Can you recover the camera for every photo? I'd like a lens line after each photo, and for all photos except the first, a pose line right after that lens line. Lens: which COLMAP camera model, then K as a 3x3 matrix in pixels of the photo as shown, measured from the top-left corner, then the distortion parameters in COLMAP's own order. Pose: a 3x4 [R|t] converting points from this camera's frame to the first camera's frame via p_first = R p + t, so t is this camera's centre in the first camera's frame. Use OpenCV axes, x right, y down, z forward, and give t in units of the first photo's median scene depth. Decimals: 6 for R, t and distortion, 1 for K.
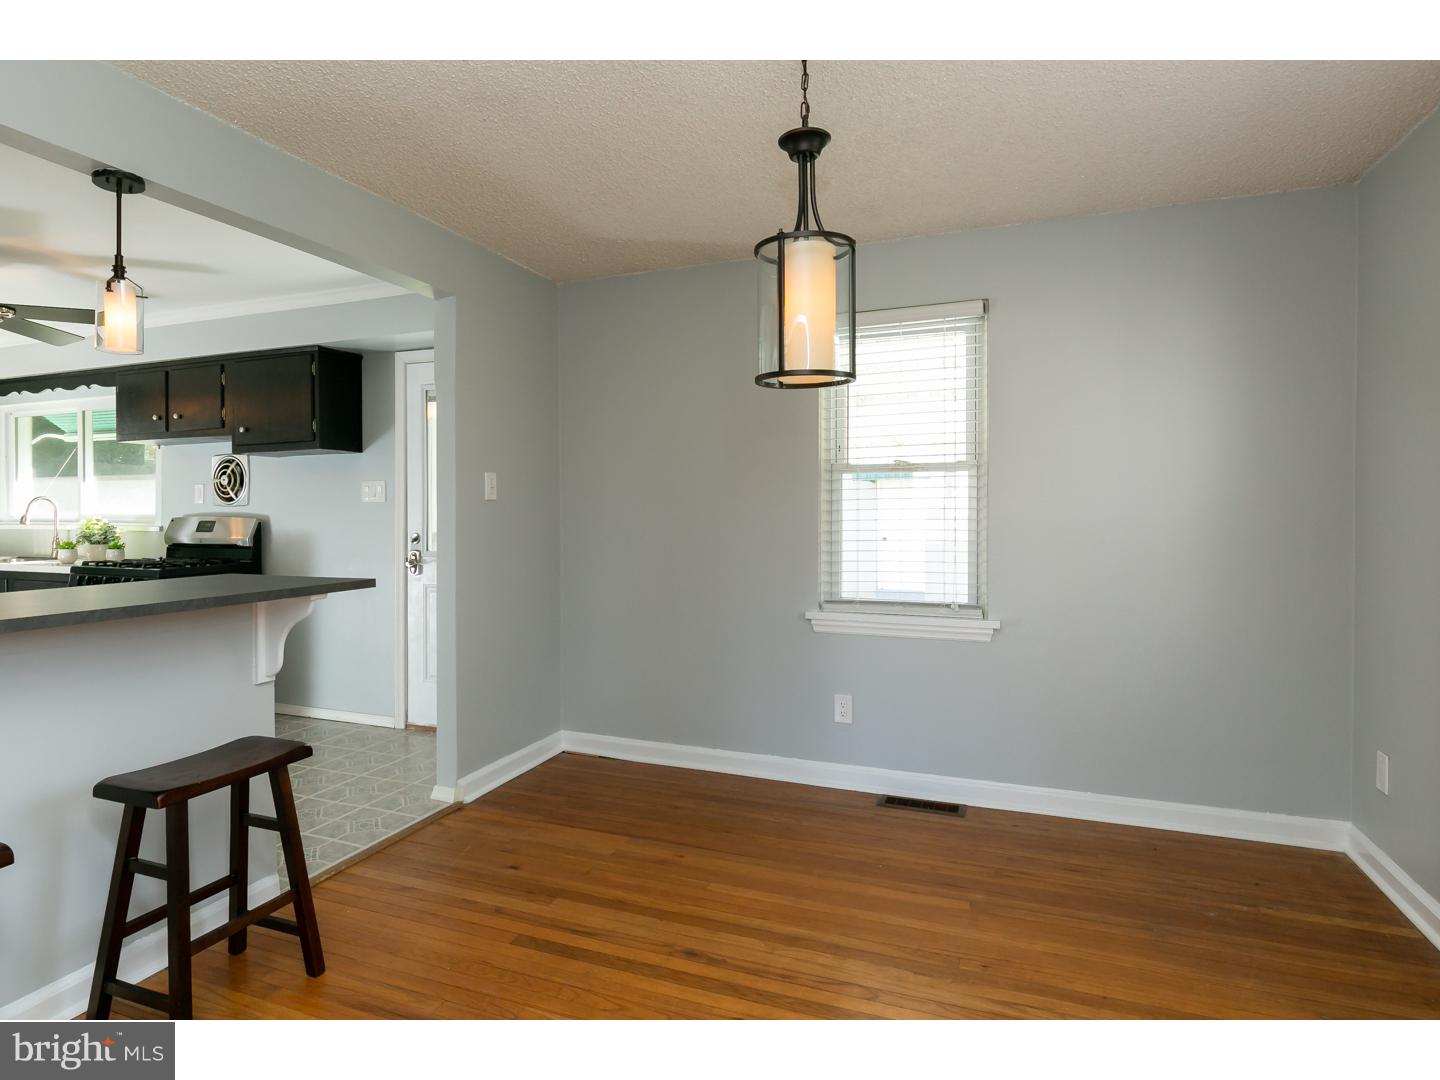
lens RADIAL K [[806.7, 0, 701.2], [0, 806.7, 517.7], [0, 0, 1]] dist [-0.002404, -0.000750]
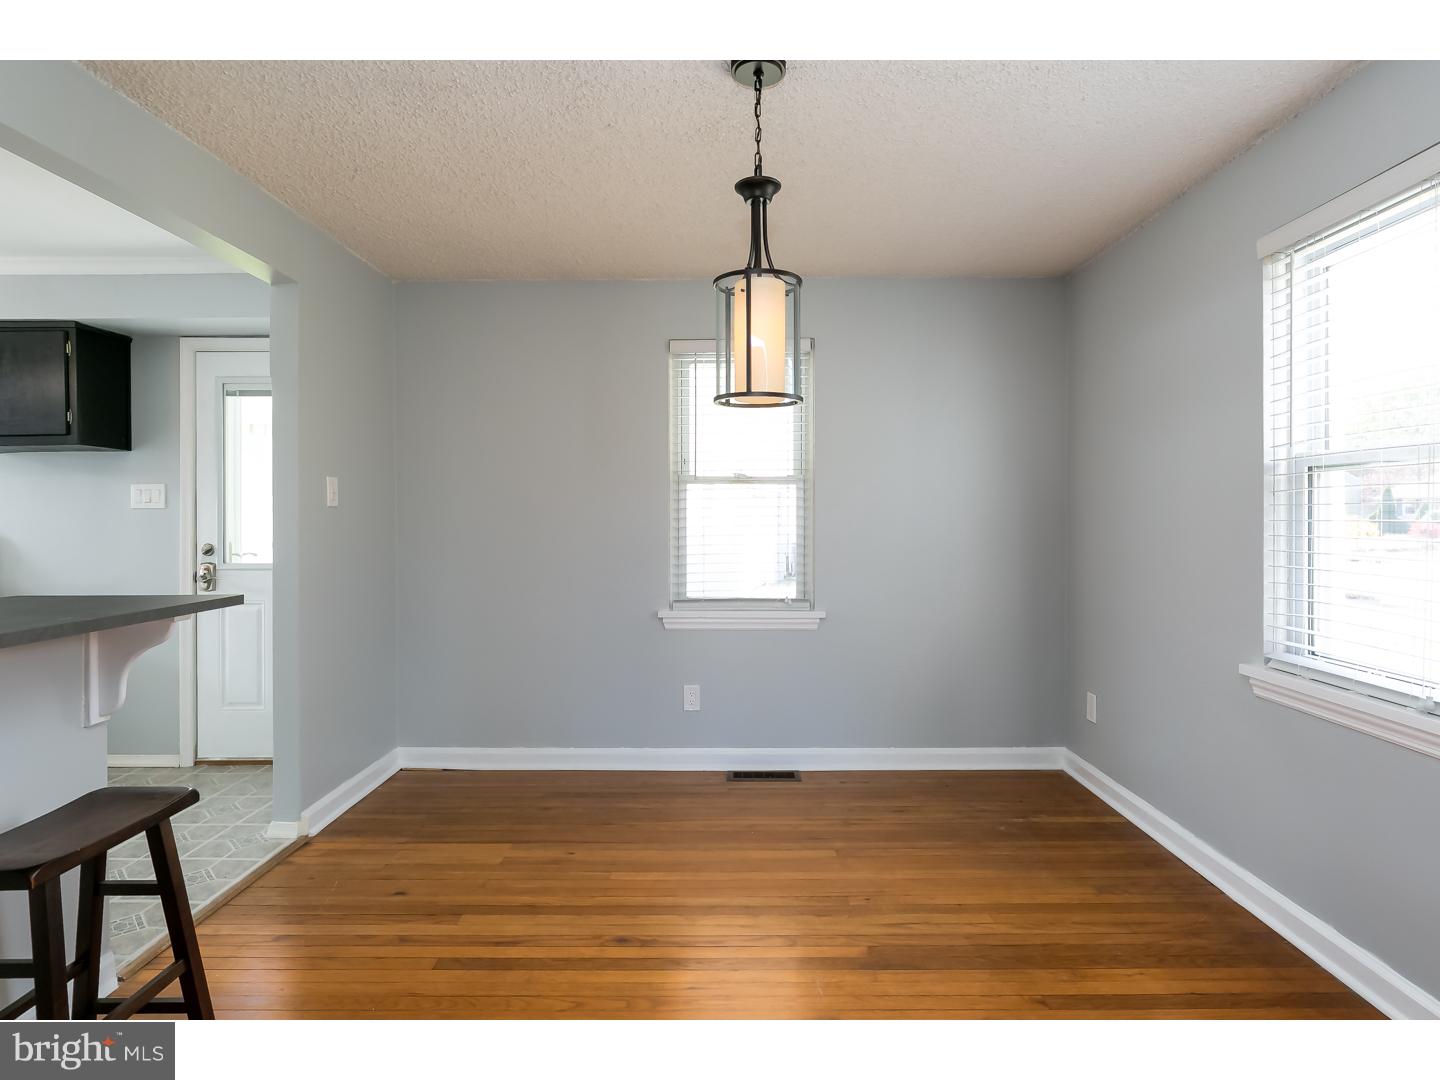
lens RADIAL K [[754.9, 0, 729.0], [0, 754.9, 524.1], [0, 0, 1]] dist [-0.001536, -0.003272]
pose [[0.927646, -0.002936, 0.373449, -0.179506], [0.003505, 0.999993, -0.000847, 0.000599], [-0.373444, 0.002095, 0.927650, 0.026453]]
